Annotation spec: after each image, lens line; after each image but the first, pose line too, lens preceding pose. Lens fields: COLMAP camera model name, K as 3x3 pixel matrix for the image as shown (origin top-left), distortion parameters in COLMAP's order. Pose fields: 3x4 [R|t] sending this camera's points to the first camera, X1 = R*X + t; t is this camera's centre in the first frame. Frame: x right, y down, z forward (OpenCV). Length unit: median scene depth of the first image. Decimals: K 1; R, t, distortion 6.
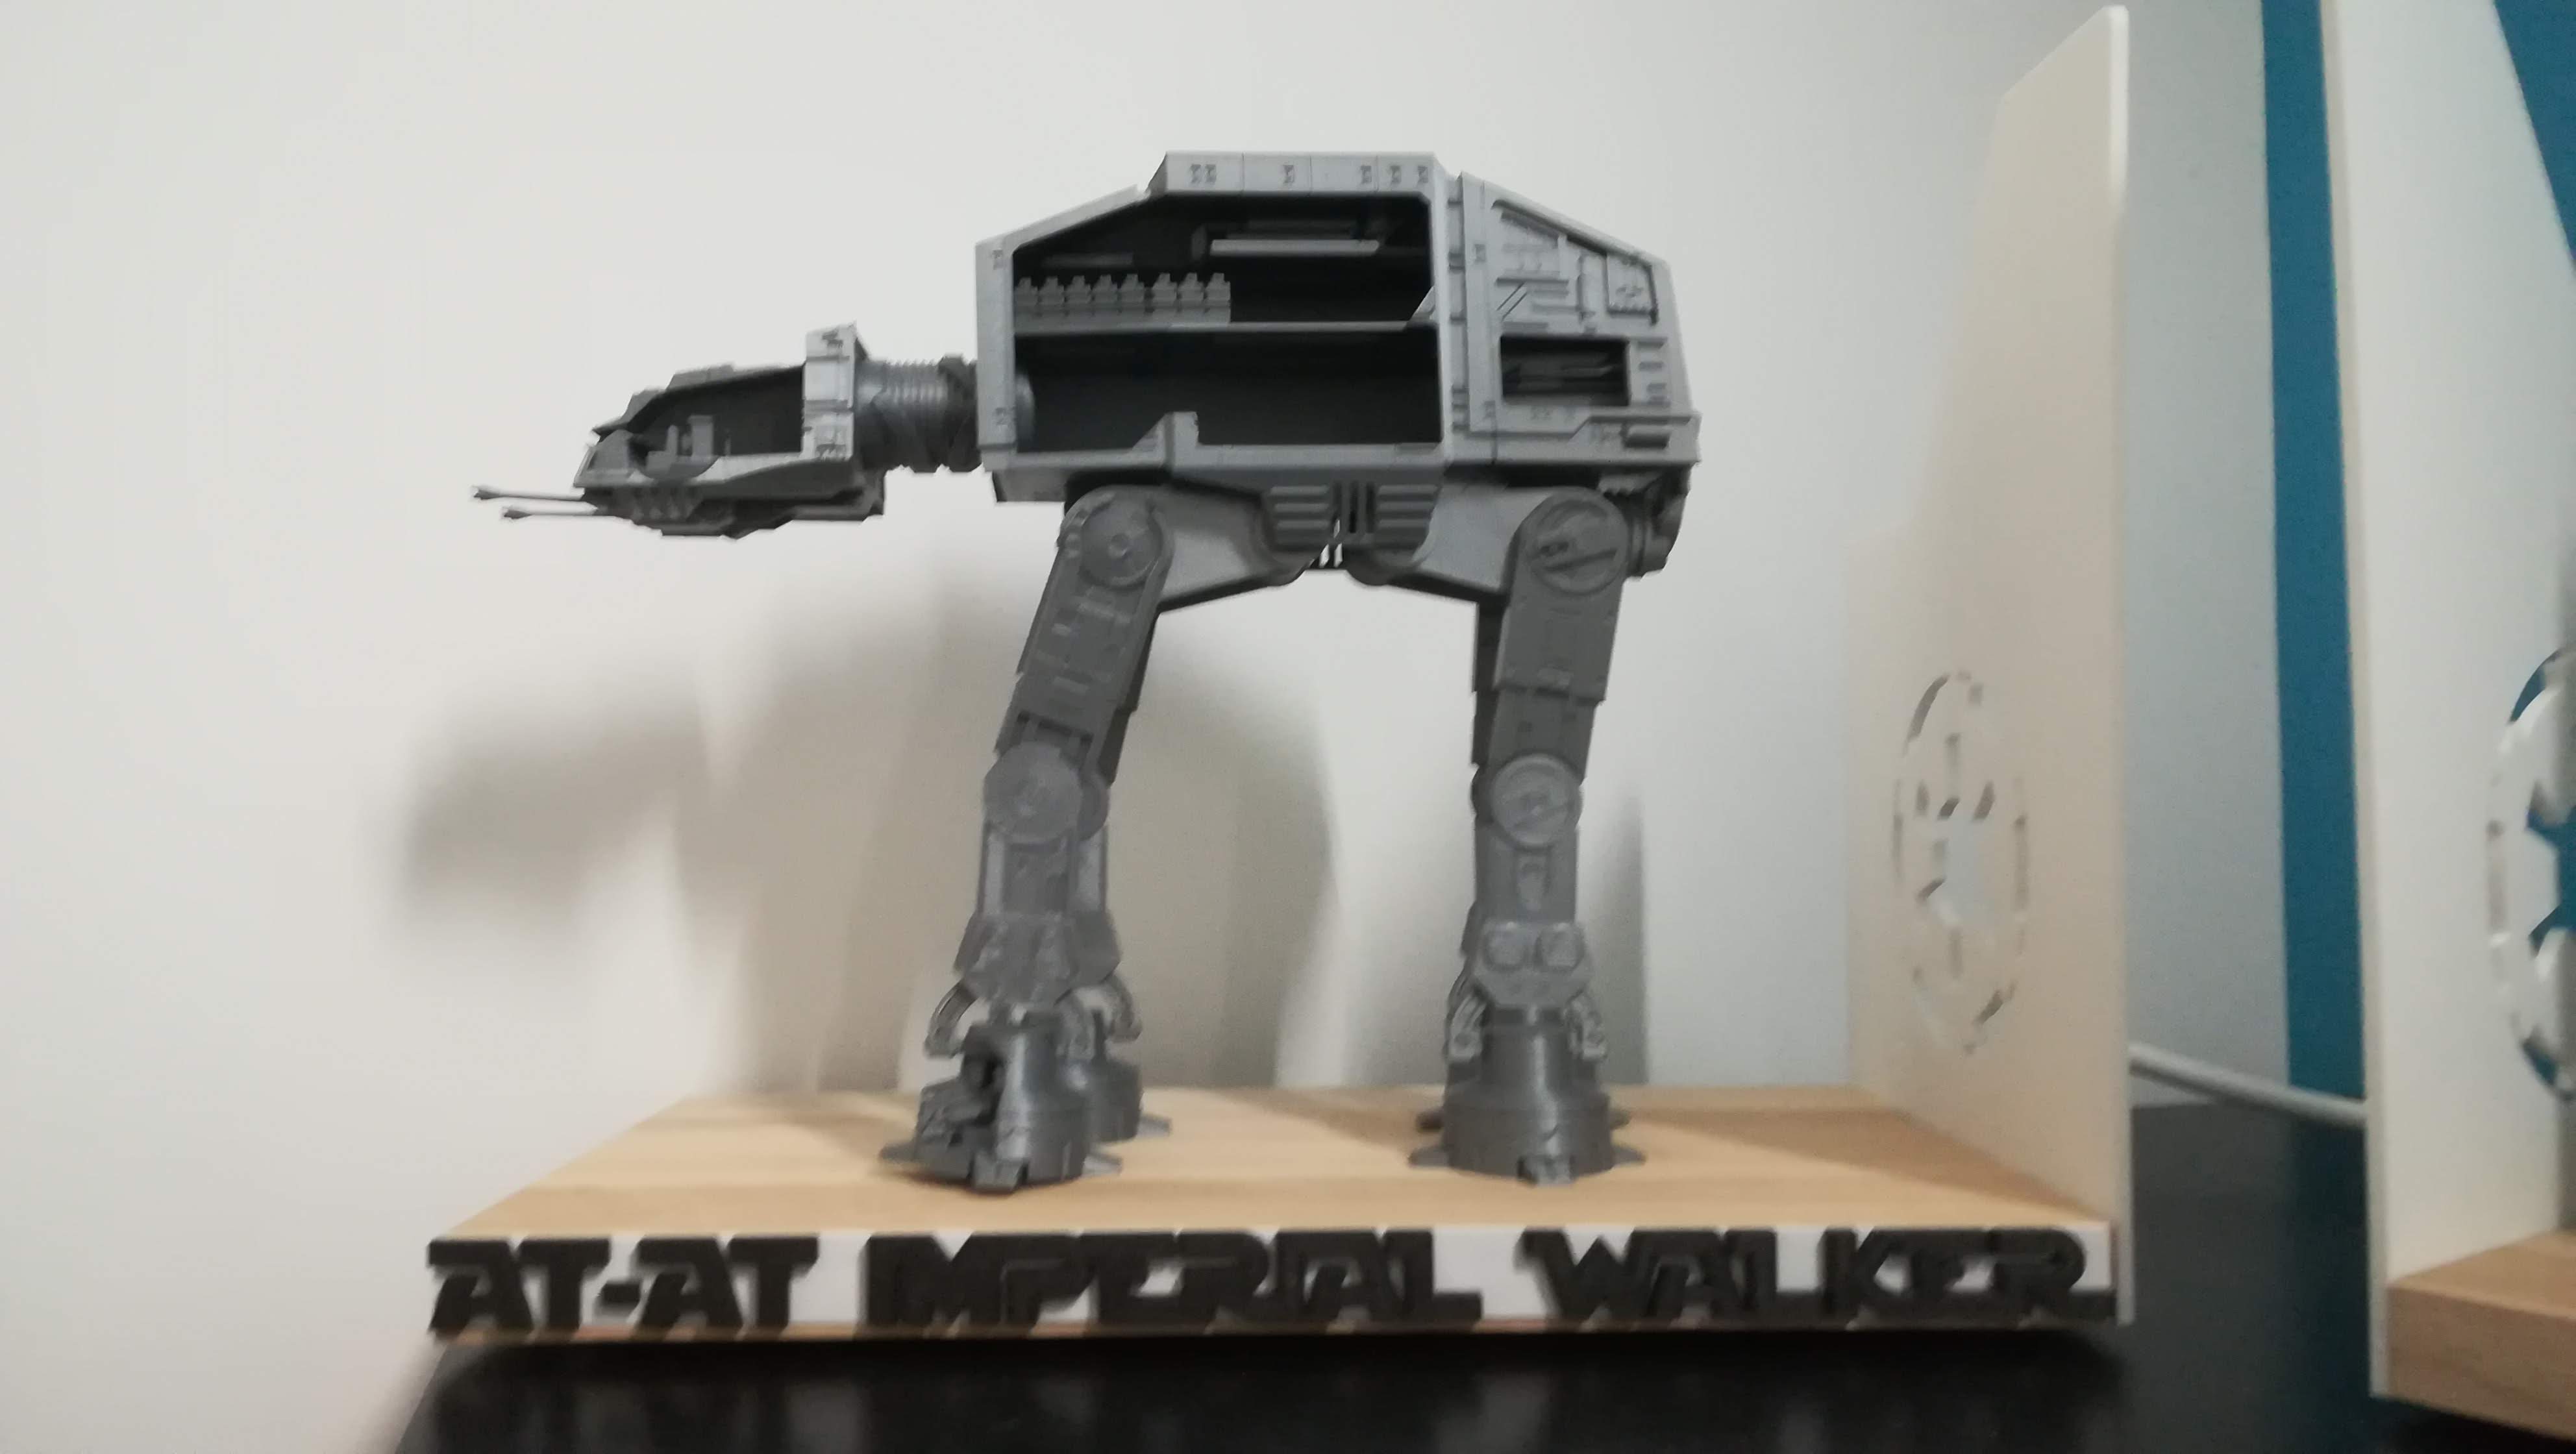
lens RADIAL K [[2033.0, 0, 1253.1], [0, 2033.0, 739.9], [0, 0, 1]] dist [0.088264, -0.157119]
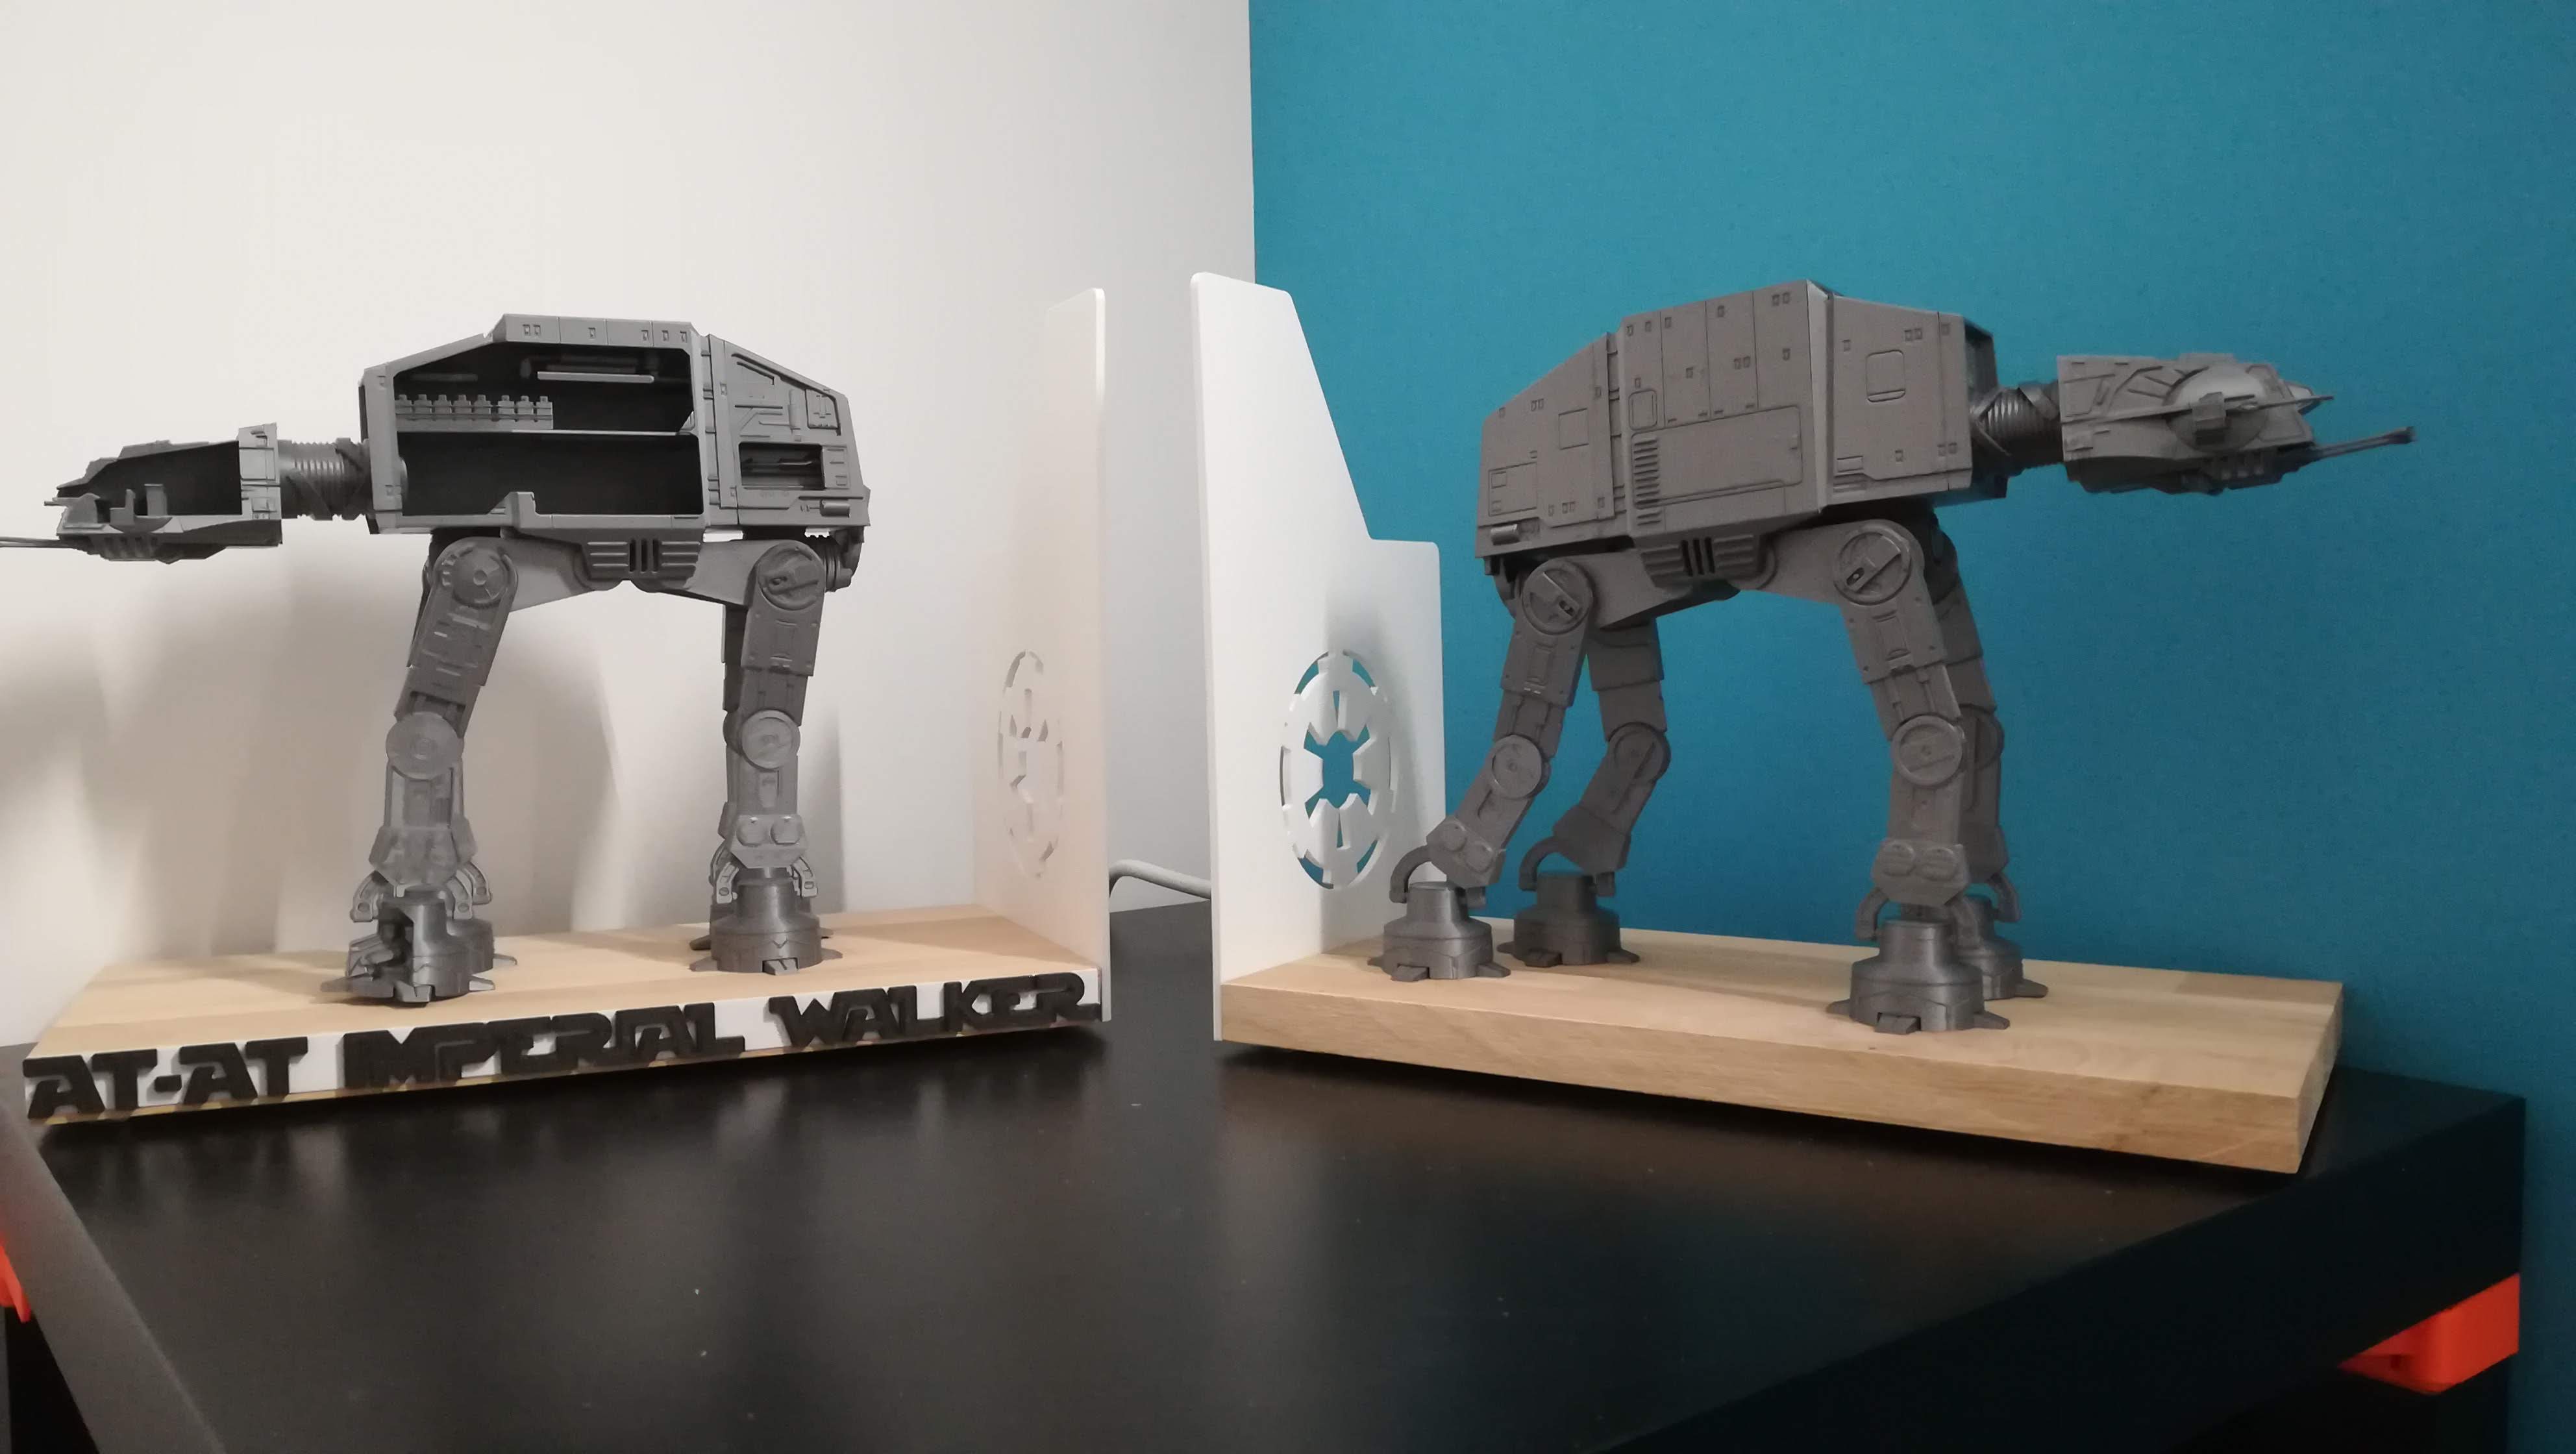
lens RADIAL K [[1886.7, 0, 1291.0], [0, 1886.7, 769.3], [0, 0, 1]] dist [0.079523, -0.114475]
pose [[0.913097, -0.030827, 0.406576, -0.095498], [-0.004936, 0.996229, 0.086618, -0.079027], [-0.407713, -0.081098, 0.909502, -0.530051]]
